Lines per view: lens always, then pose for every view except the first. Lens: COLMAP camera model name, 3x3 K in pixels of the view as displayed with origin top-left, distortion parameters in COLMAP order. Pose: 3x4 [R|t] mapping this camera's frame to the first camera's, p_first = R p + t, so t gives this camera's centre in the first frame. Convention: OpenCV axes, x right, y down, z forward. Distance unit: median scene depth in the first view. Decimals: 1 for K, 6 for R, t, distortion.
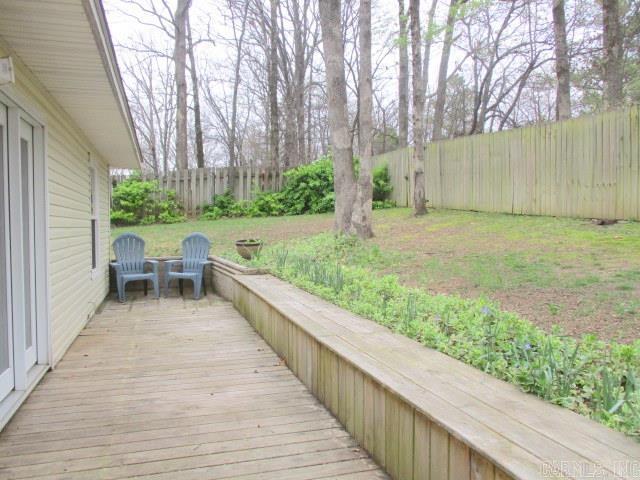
lens RADIAL K [[536.6, 0, 319.1], [0, 536.6, 239.5], [0, 0, 1]] dist [-0.027929, 0.017172]
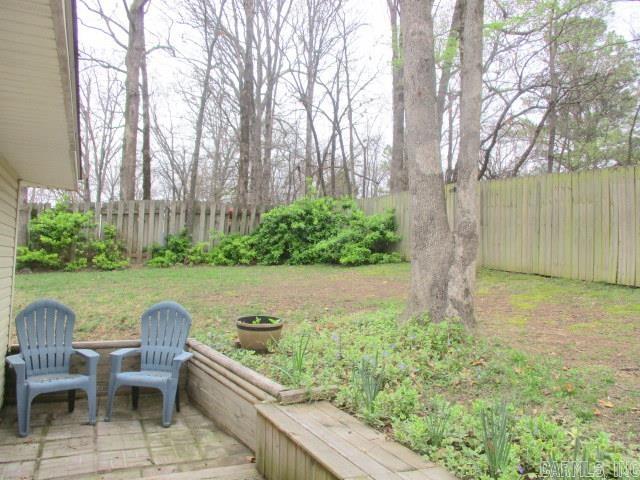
lens RADIAL K [[536.6, 0, 321.0], [0, 536.6, 241.9], [0, 0, 1]] dist [-0.027929, 0.017172]
pose [[0.991186, 0.046441, 0.124070, -0.072073], [-0.036835, 0.996224, -0.078623, -0.020175], [-0.127253, 0.073360, 0.989154, 0.204373]]
